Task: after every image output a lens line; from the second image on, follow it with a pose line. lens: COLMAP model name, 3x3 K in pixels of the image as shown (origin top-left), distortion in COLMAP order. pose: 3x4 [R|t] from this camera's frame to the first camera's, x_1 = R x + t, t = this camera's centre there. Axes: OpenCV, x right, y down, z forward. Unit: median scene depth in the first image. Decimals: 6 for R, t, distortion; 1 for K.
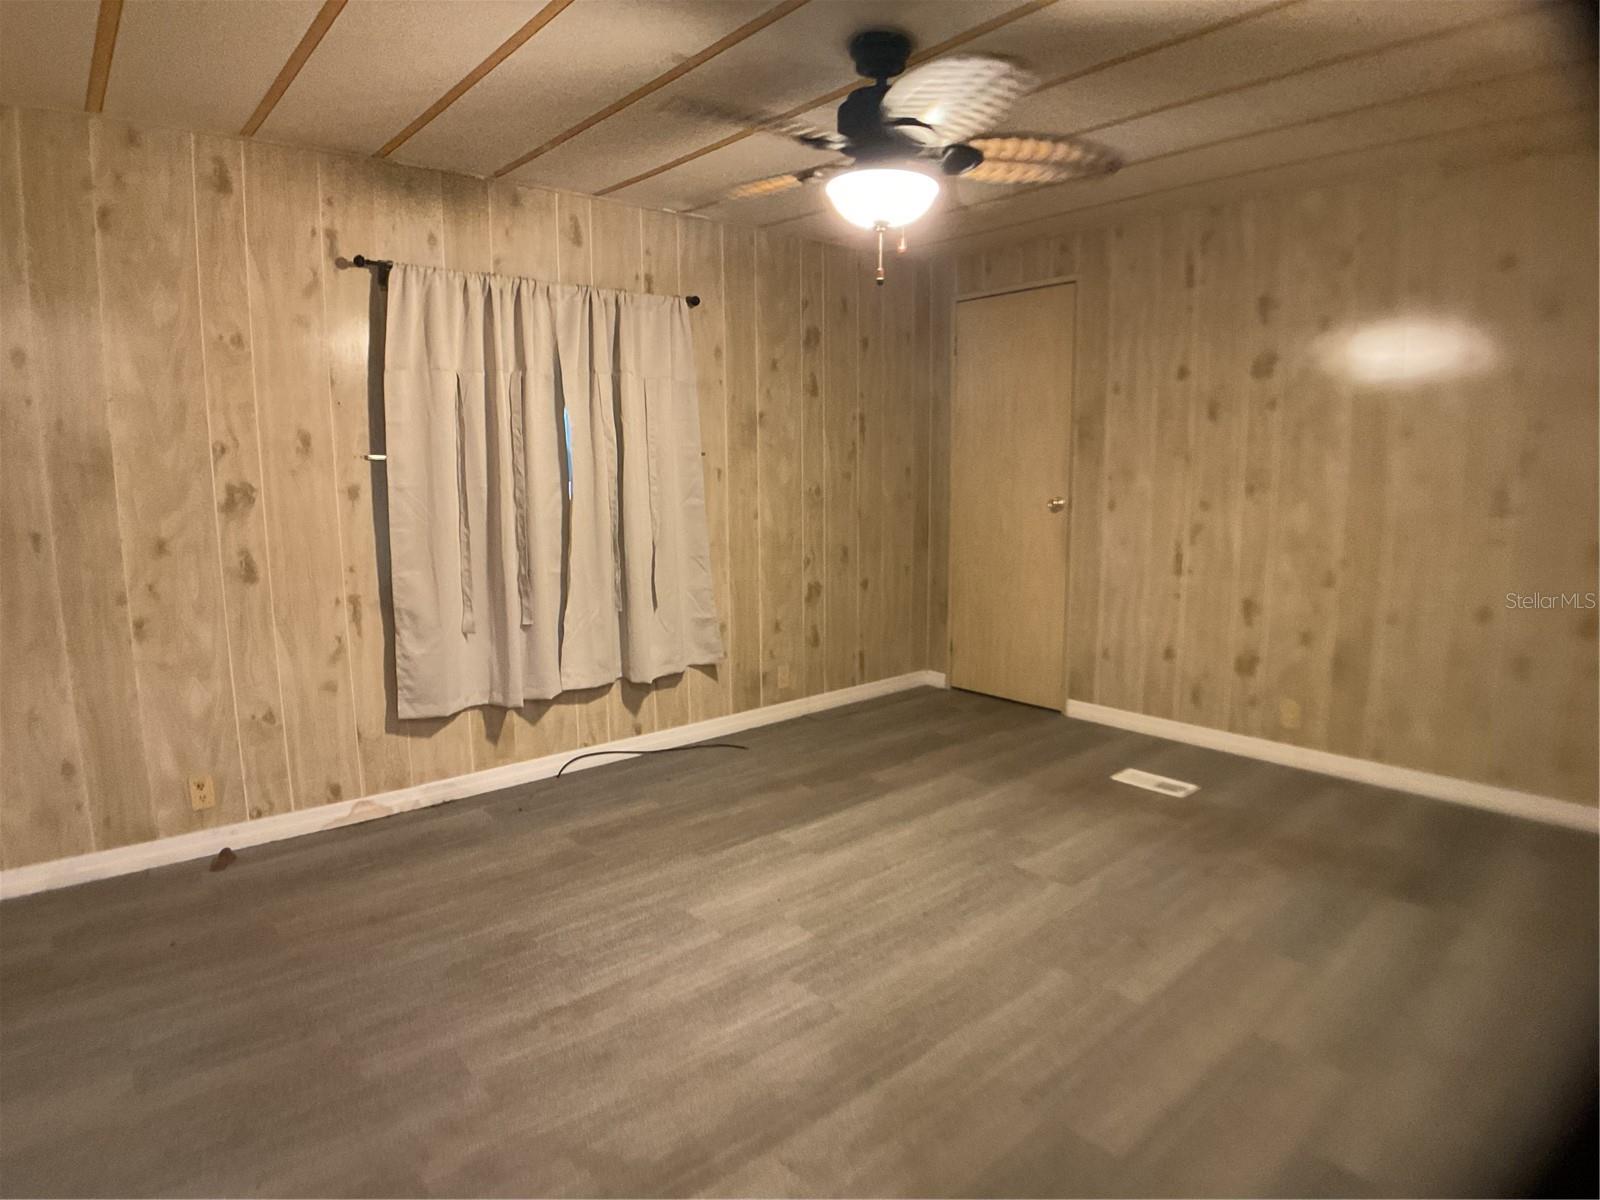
lens RADIAL K [[919.5, 0, 812.9], [0, 919.5, 598.5], [0, 0, 1]] dist [-0.078736, 0.001941]
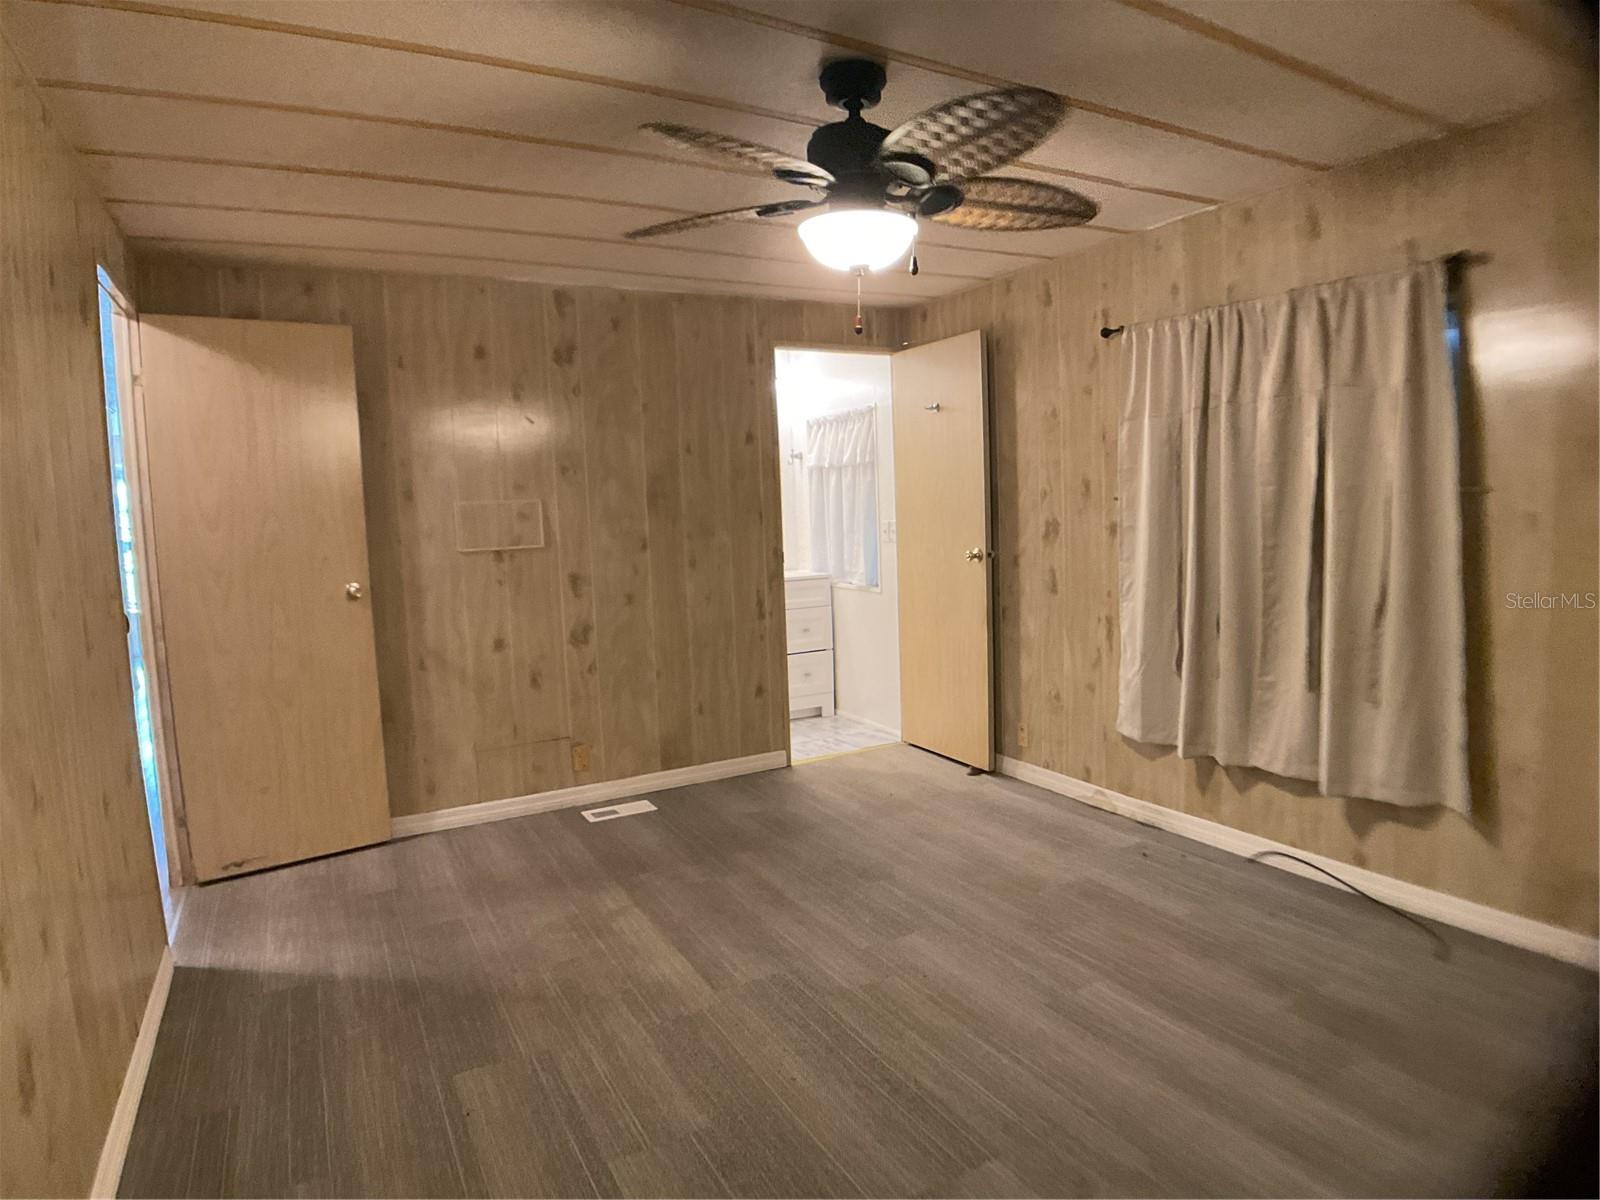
lens RADIAL K [[931.3, 0, 833.4], [0, 931.3, 608.6], [0, 0, 1]] dist [-0.095398, -0.000098]
pose [[-0.196338, 0.114655, -0.973810, 0.693474], [-0.112749, 0.983913, 0.138577, -0.132682], [0.974032, 0.137004, -0.180253, 0.821635]]
